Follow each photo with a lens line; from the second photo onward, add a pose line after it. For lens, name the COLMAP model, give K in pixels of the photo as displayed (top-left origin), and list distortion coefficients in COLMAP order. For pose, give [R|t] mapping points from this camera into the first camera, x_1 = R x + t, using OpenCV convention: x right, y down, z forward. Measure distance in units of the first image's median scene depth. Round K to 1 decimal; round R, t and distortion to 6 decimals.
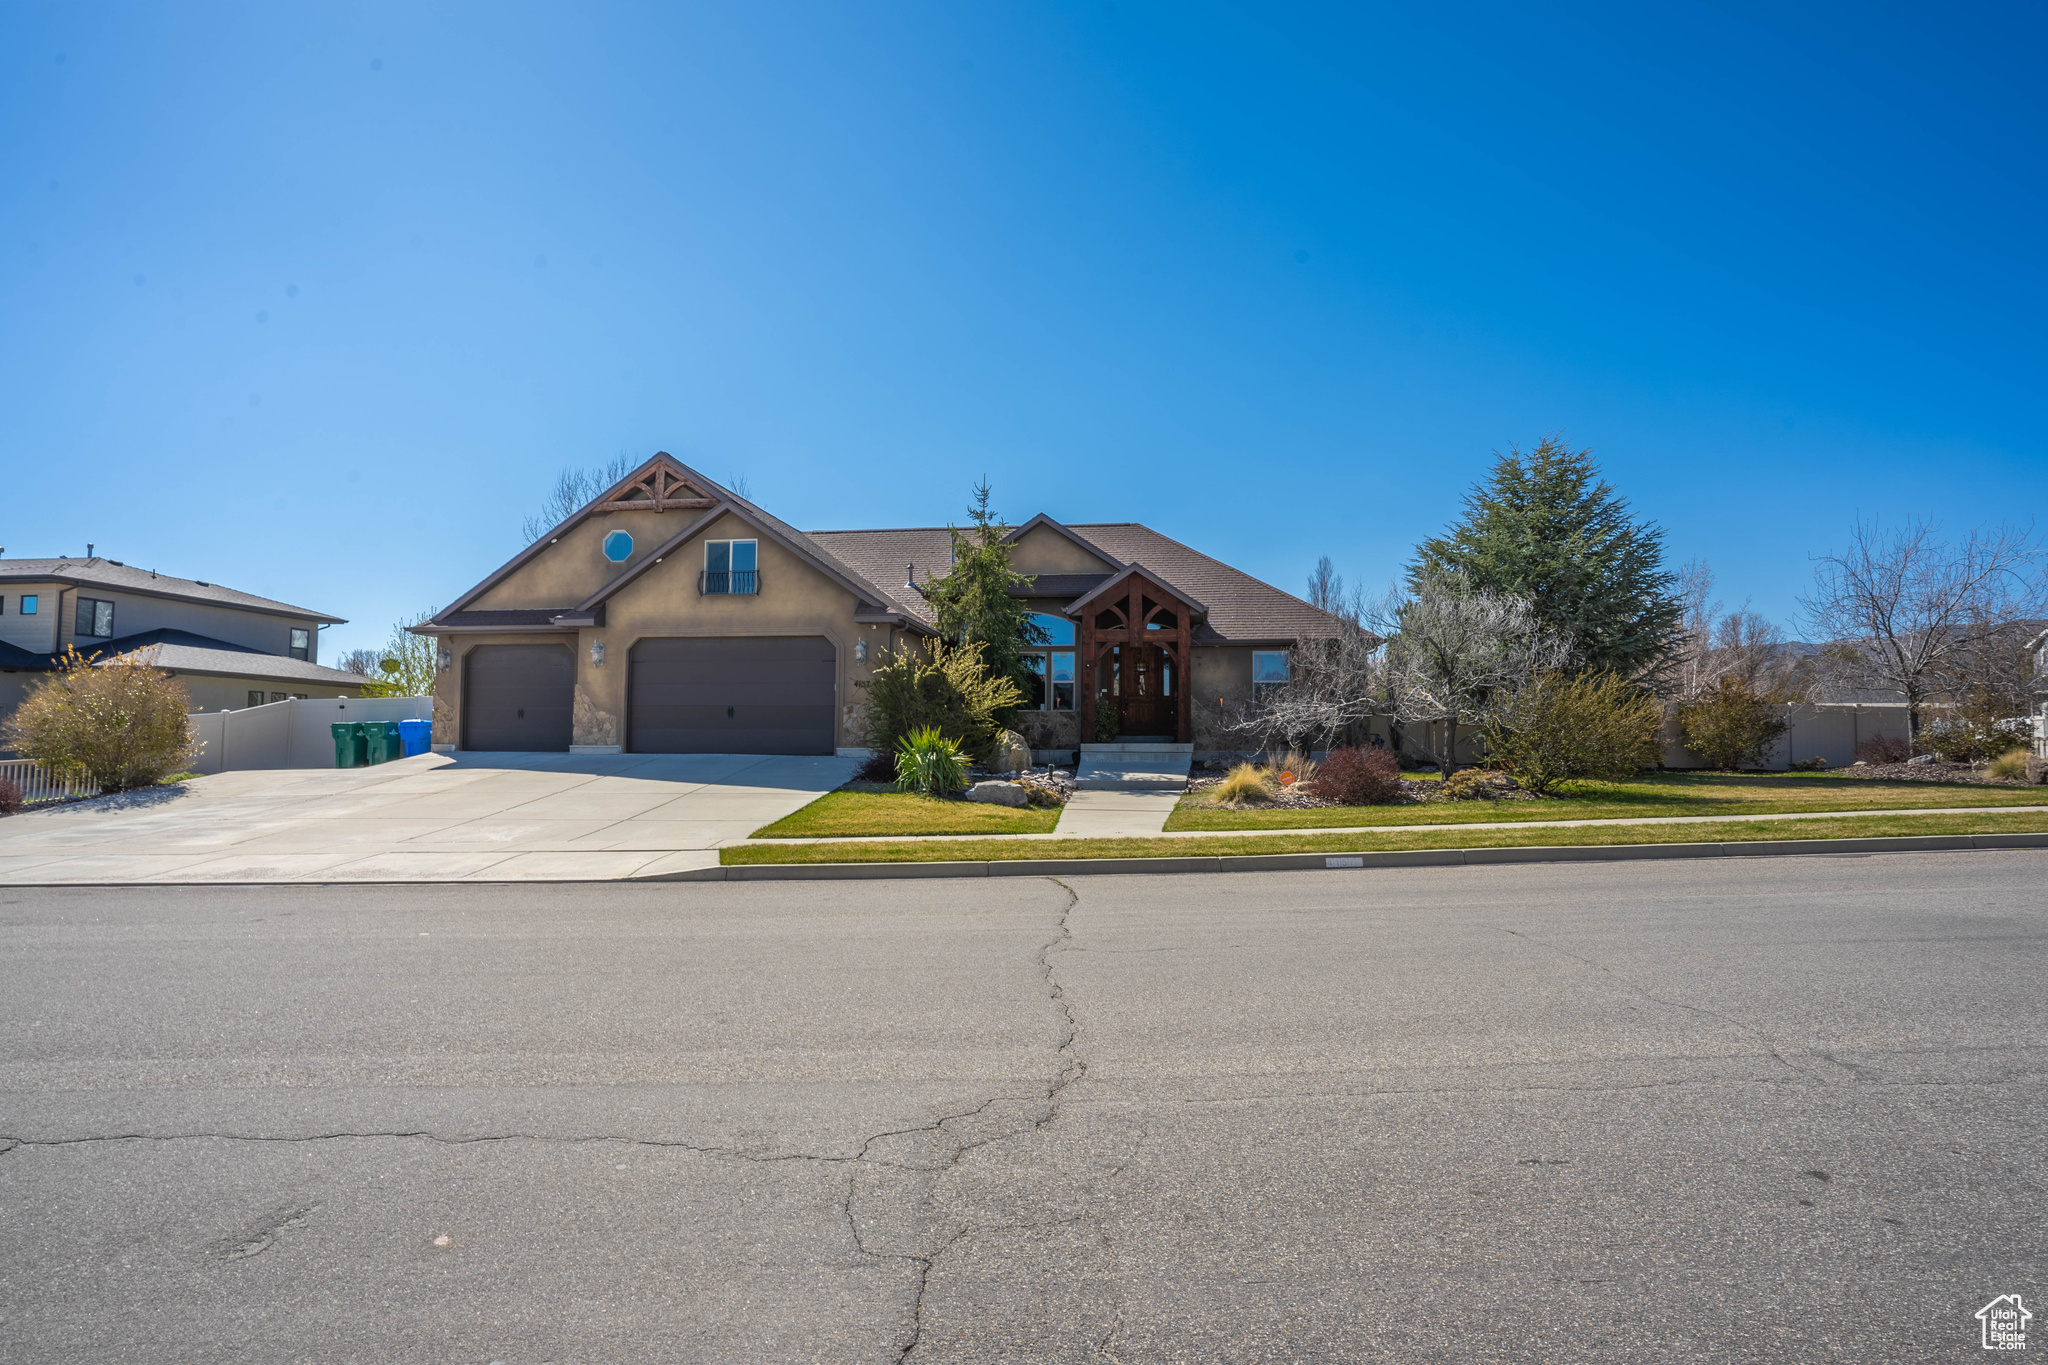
lens RADIAL K [[1137.7, 0, 1024.0], [0, 1137.7, 682.5], [0, 0, 1]] dist [-0.003304, -0.000865]
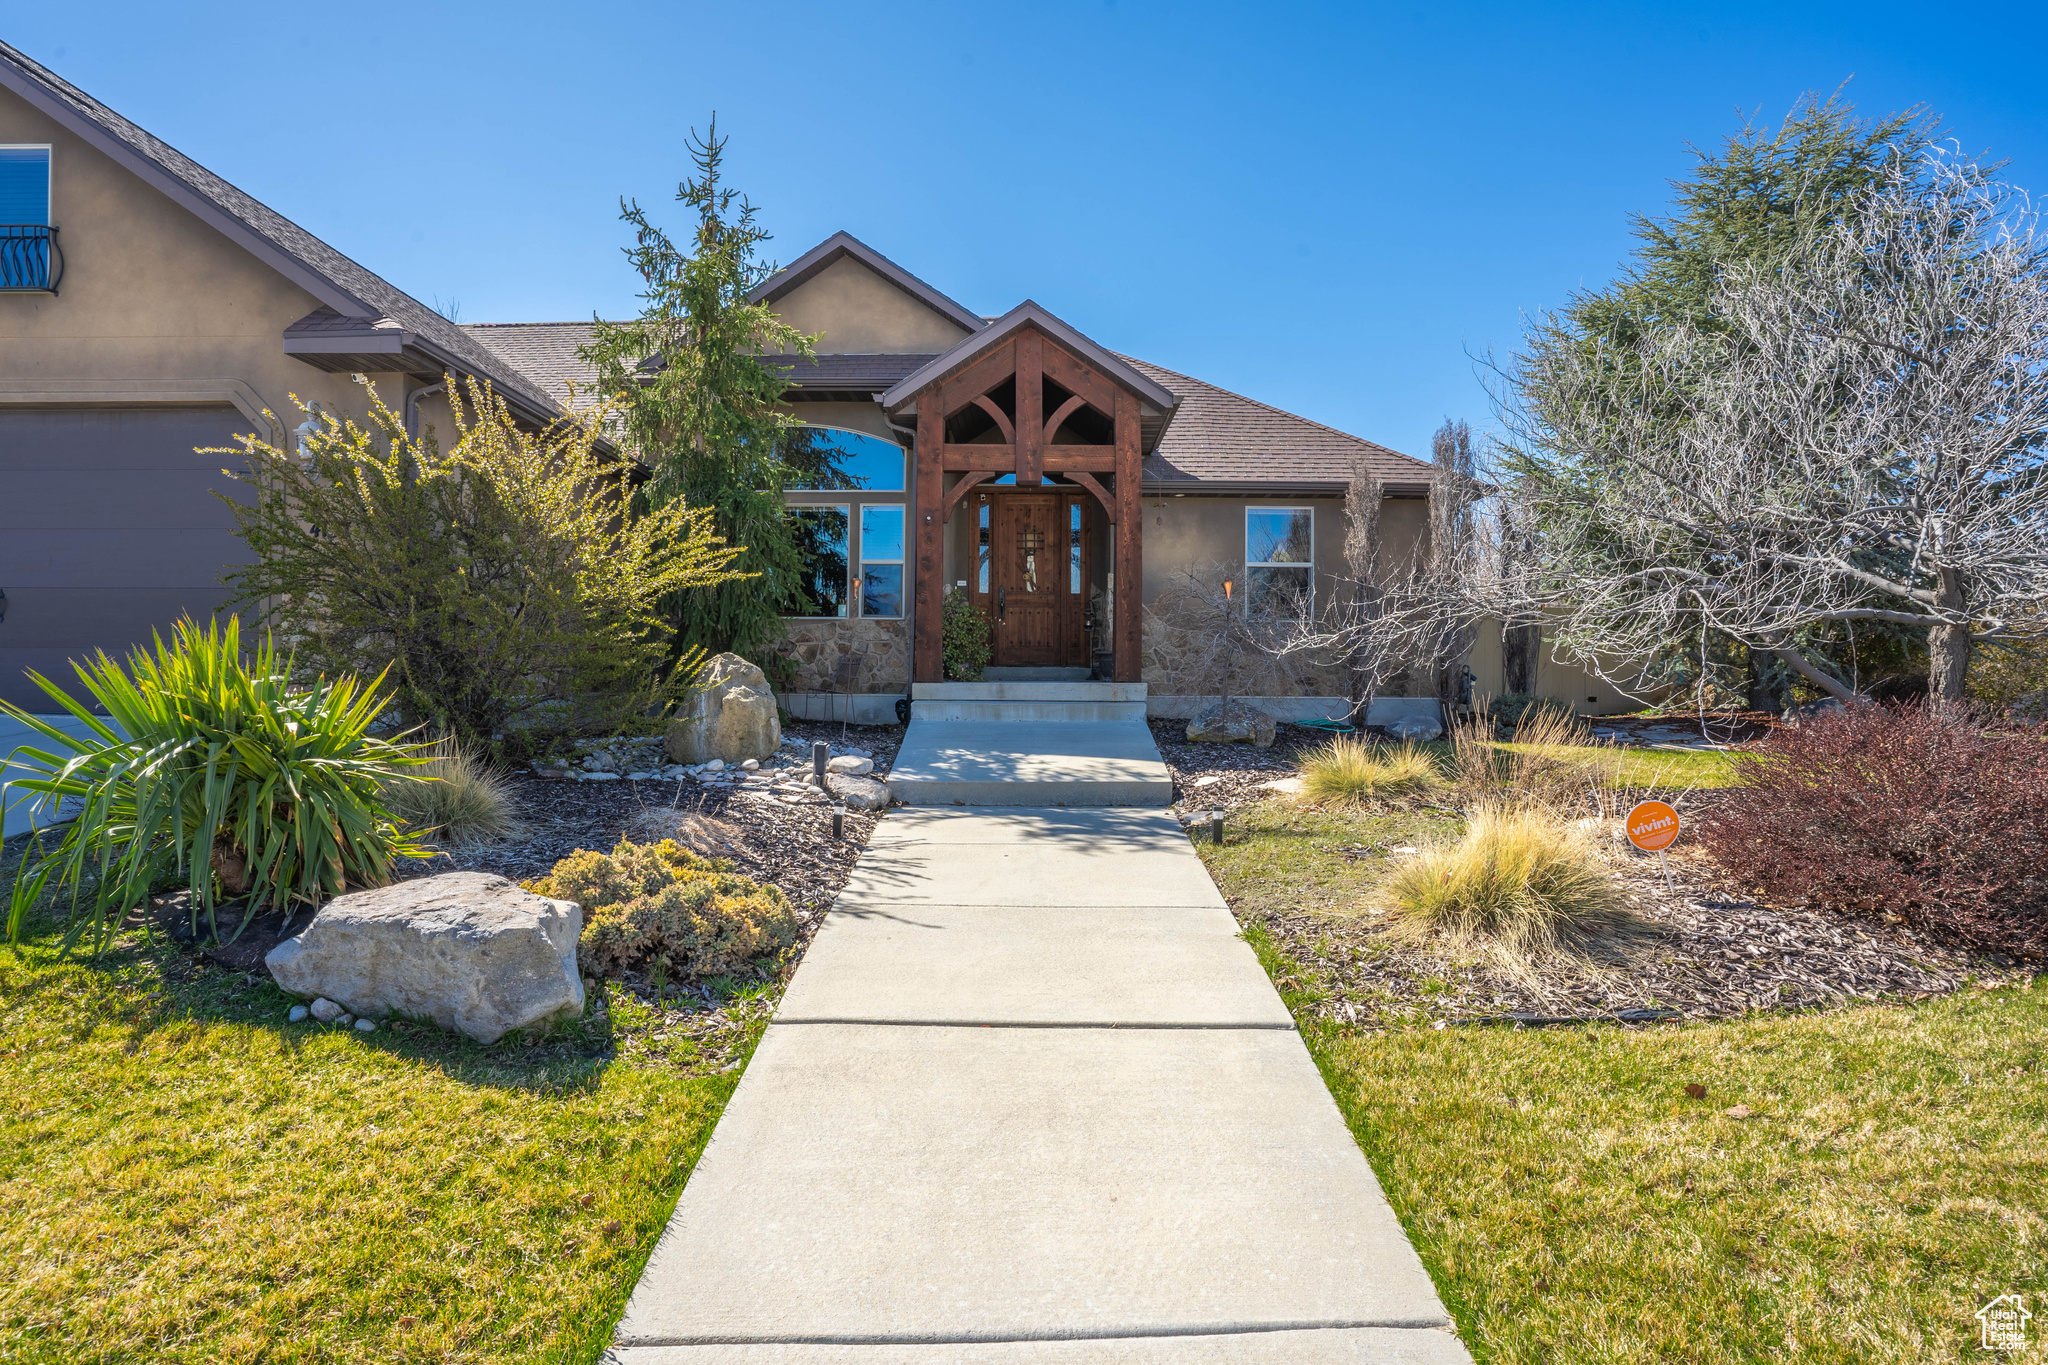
lens RADIAL K [[1022.5, 0, 1013.7], [0, 1022.5, 666.2], [0, 0, 1]] dist [-0.073866, 0.031920]
pose [[0.992232, 0.001606, 0.124393, 0.040279], [-0.007216, 0.998976, 0.044663, 0.028411], [-0.124194, -0.045214, 0.991227, 0.595325]]
